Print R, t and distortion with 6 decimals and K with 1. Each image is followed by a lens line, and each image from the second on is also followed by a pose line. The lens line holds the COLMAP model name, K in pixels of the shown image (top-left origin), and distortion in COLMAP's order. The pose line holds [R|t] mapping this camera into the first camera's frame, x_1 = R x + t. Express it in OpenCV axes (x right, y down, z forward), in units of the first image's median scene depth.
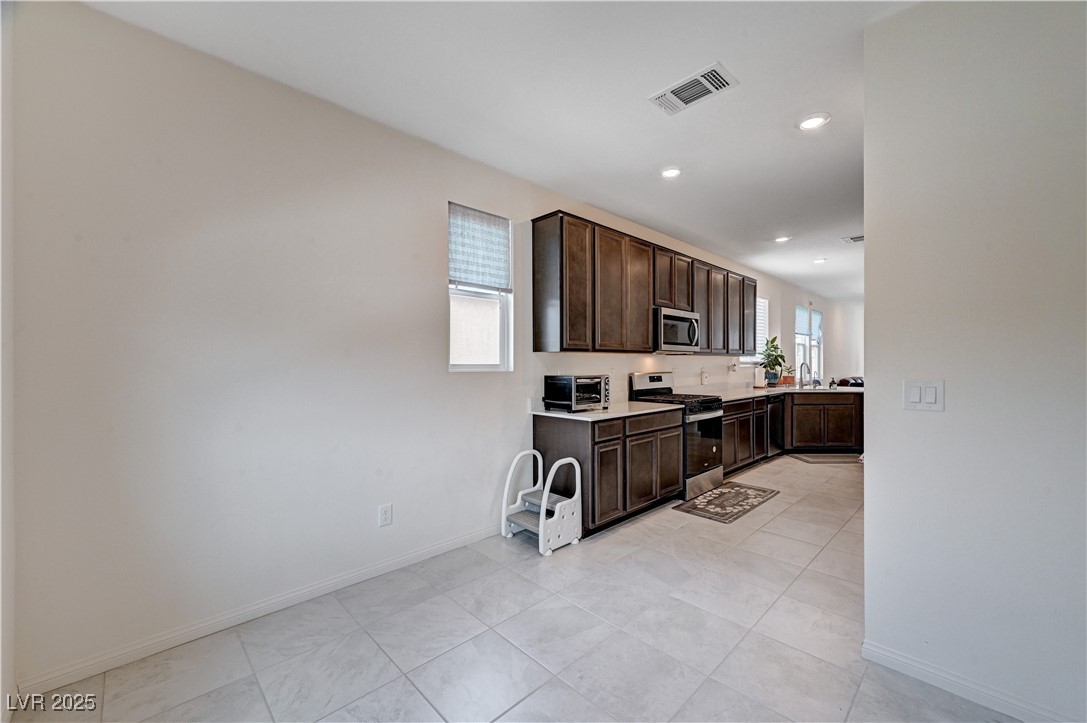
lens RADIAL K [[430.7, 0, 545.2], [0, 430.7, 363.1], [0, 0, 1]] dist [-0.000283, -0.000003]
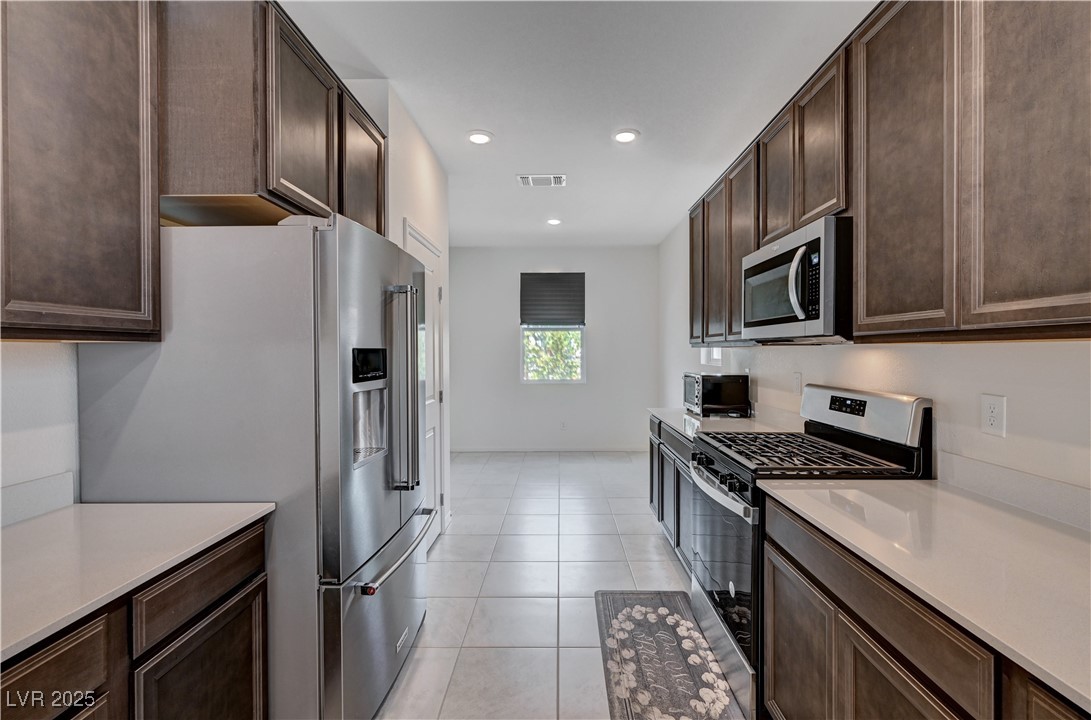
lens RADIAL K [[448.8, 0, 548.0], [0, 448.8, 358.1], [0, 0, 1]] dist [-0.000685, 0.000040]
pose [[-0.707898, 0.007758, -0.706272, 0.873438], [0.003852, 0.999967, 0.007123, -0.012568], [0.706304, 0.002321, -0.707904, 1.285173]]
